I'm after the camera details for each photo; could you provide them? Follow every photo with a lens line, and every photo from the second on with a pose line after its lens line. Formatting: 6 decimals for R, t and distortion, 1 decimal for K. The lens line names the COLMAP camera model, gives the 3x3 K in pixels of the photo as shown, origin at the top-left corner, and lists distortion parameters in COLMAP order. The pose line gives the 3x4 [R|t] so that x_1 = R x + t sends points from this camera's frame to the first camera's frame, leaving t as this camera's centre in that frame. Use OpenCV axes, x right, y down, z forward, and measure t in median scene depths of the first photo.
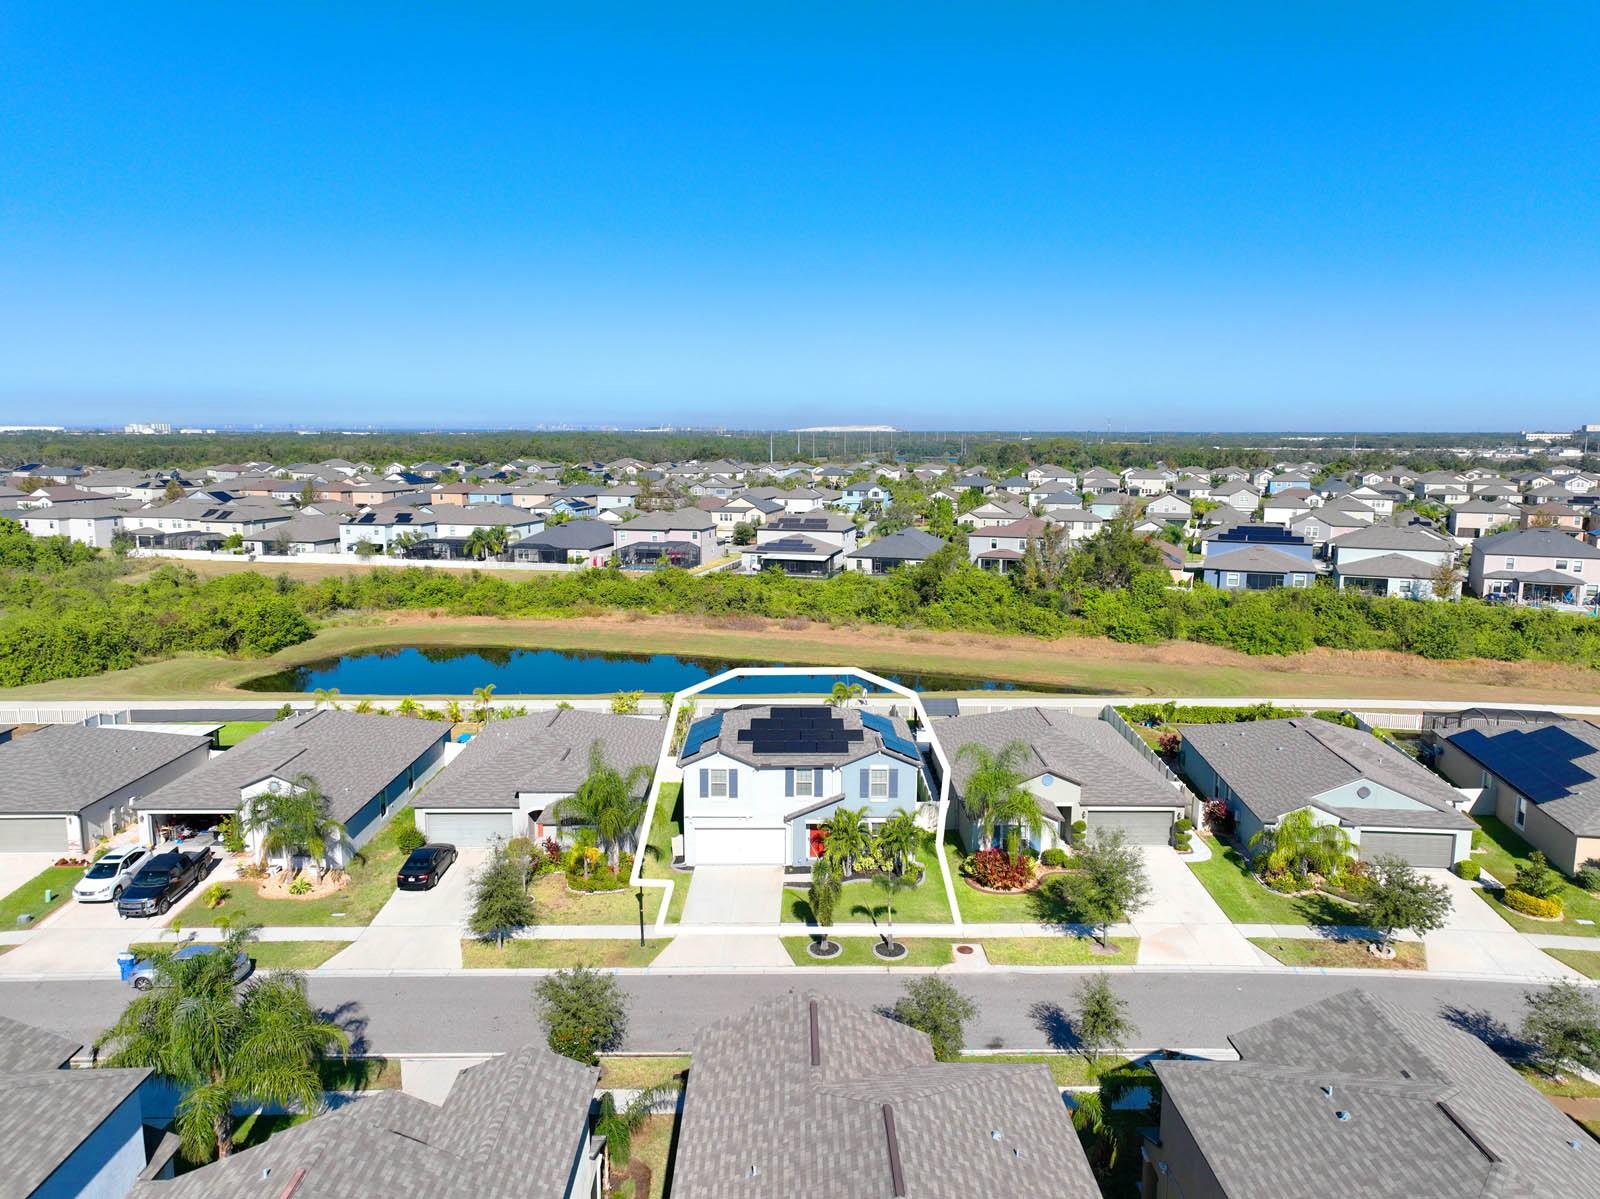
lens RADIAL K [[1127.5, 0, 798.4], [0, 1127.5, 593.3], [0, 0, 1]] dist [-0.001997, 0.013427]
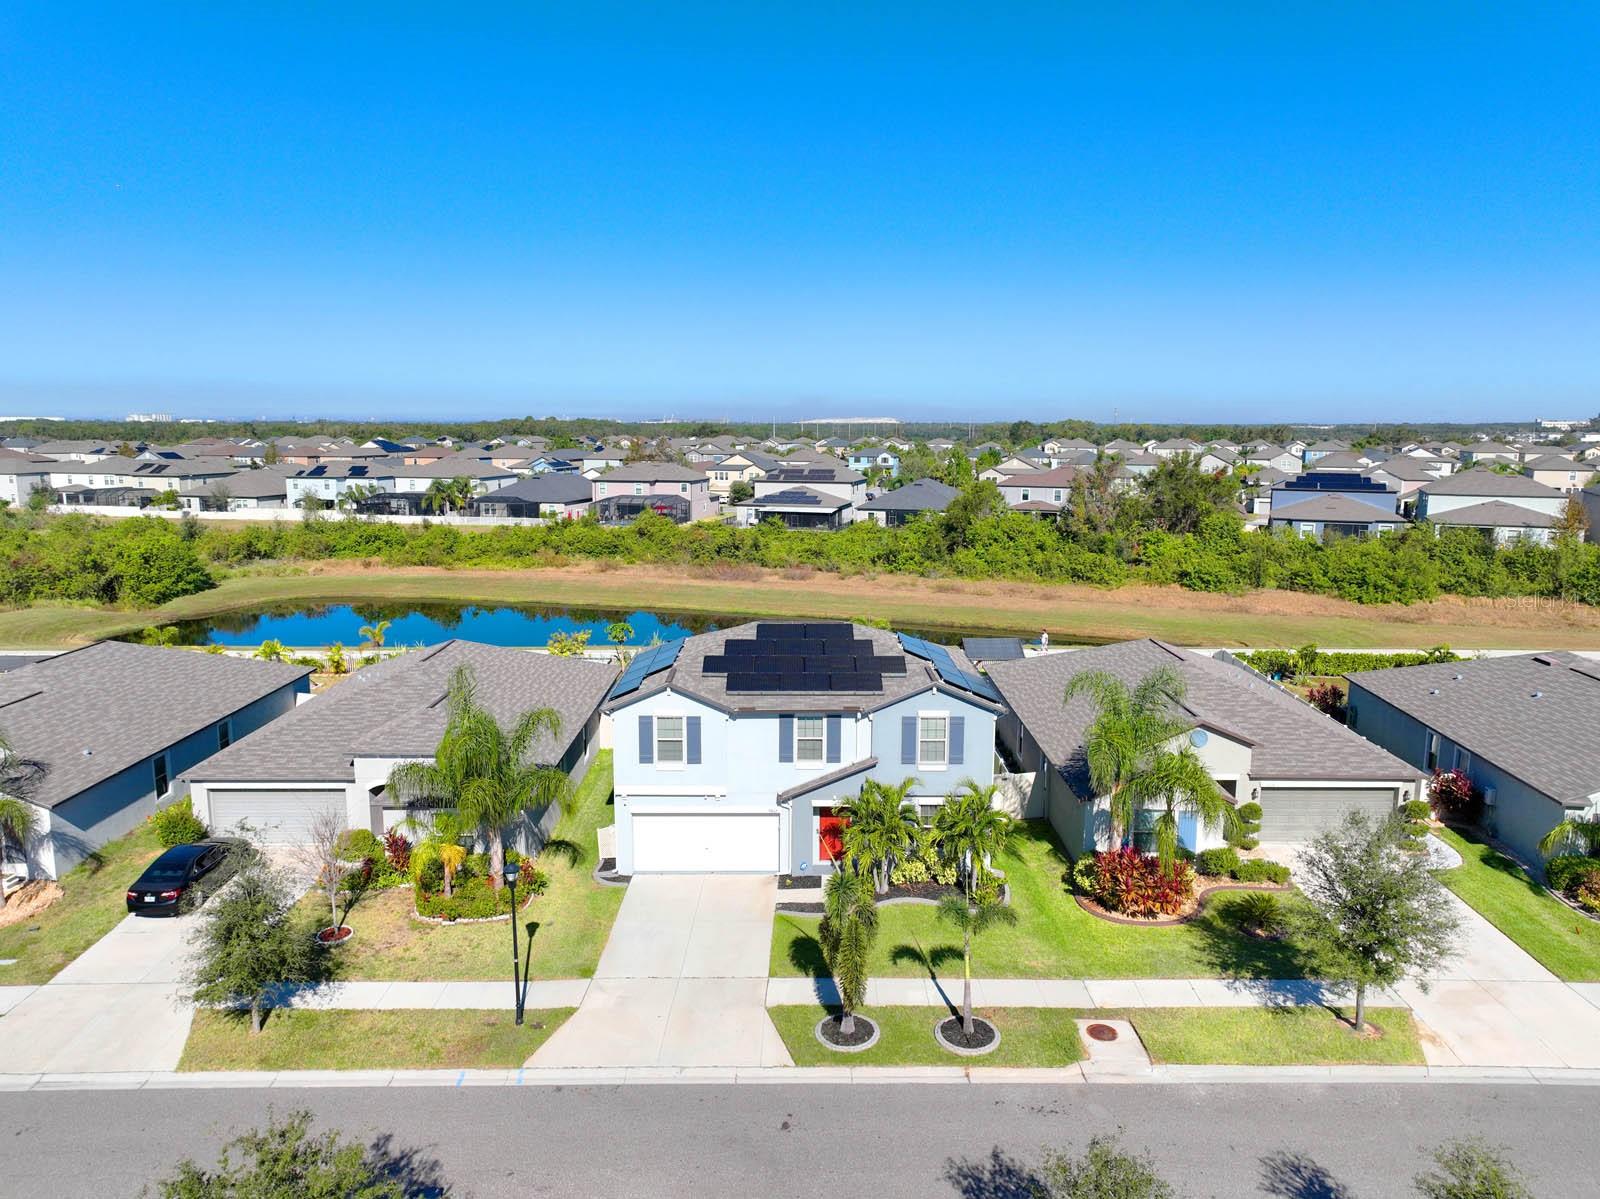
lens RADIAL K [[1127.5, 0, 797.3], [0, 1127.5, 598.4], [0, 0, 1]] dist [-0.001997, 0.013427]
pose [[0.999992, 0.000716, -0.003948, 0.000433], [-0.000673, 0.999941, 0.010880, 0.076021], [0.003956, -0.010877, 0.999933, 0.349238]]
